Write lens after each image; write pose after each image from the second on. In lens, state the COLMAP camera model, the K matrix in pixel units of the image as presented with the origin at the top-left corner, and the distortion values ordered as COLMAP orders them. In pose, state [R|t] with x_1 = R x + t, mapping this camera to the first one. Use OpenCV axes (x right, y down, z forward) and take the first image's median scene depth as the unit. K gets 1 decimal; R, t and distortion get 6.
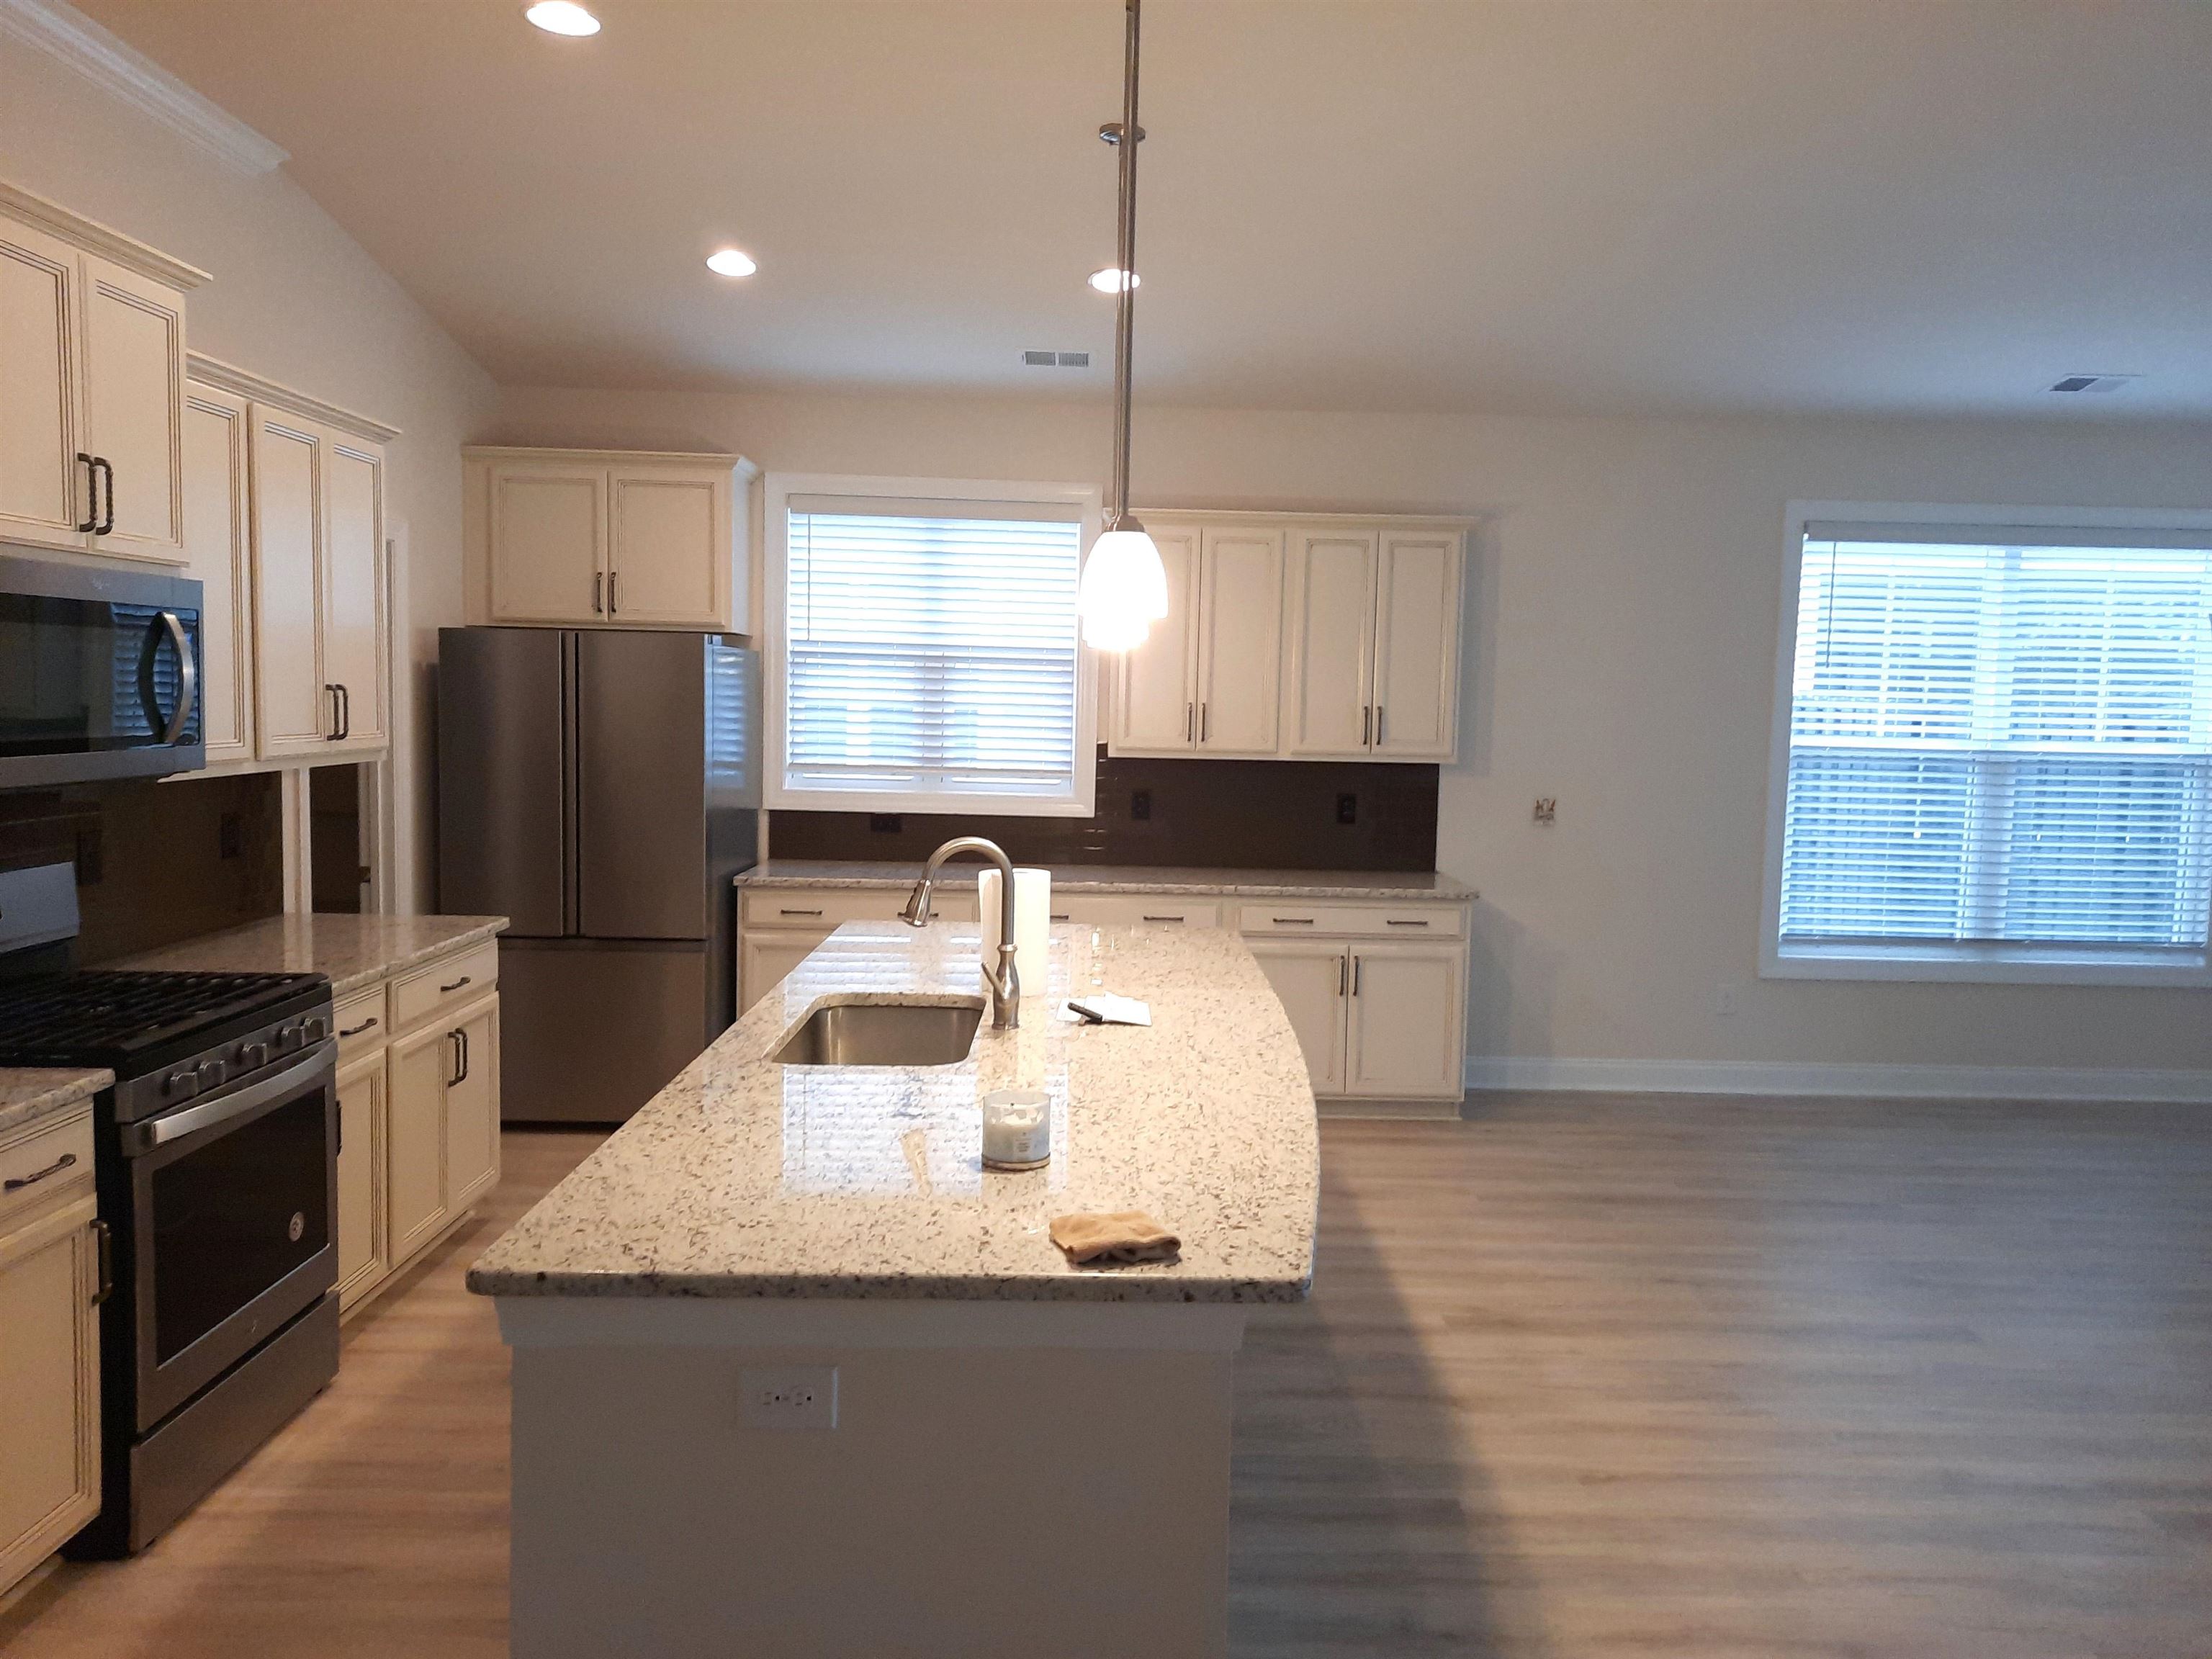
lens RADIAL K [[1603.7, 0, 1130.0], [0, 1603.7, 832.4], [0, 0, 1]] dist [0.074733, -0.088871]
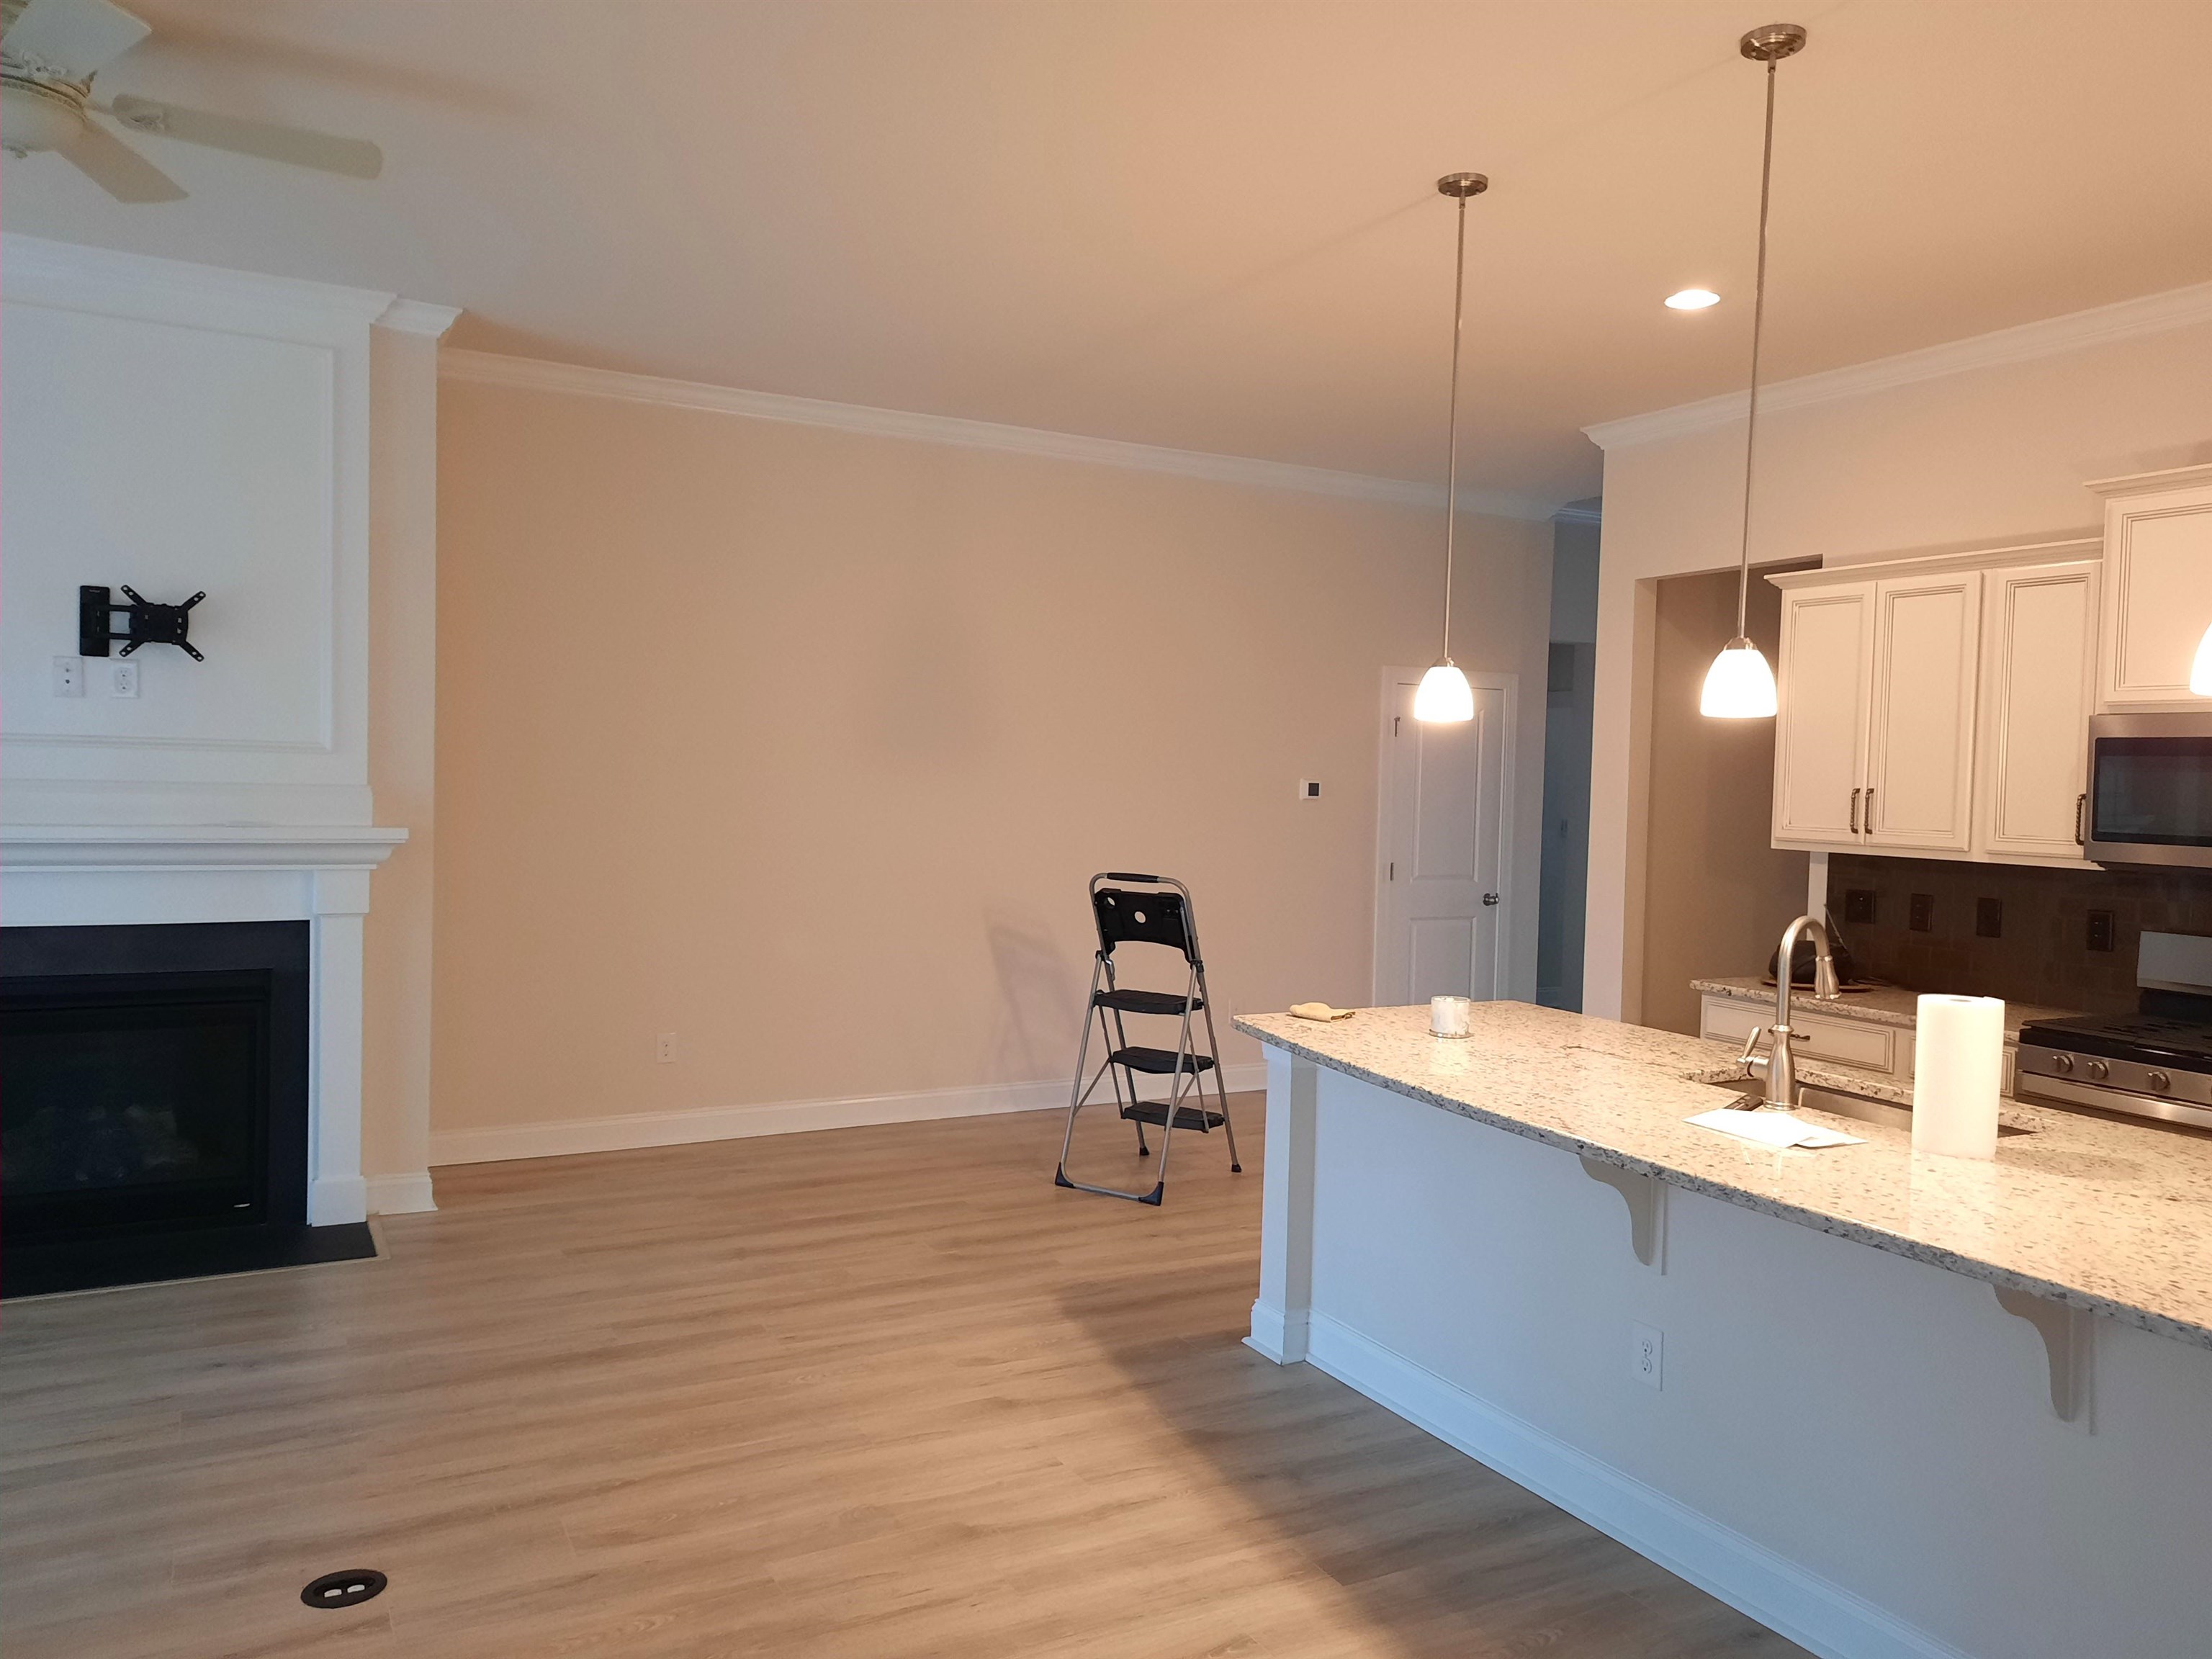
lens RADIAL K [[1648.5, 0, 1145.9], [0, 1648.5, 820.5], [0, 0, 1]] dist [0.056271, -0.045422]
pose [[-0.881555, -0.032938, -0.470932, 0.467703], [-0.087123, 0.991779, 0.093723, -0.072996], [0.463973, 0.123651, -0.877177, 1.045067]]
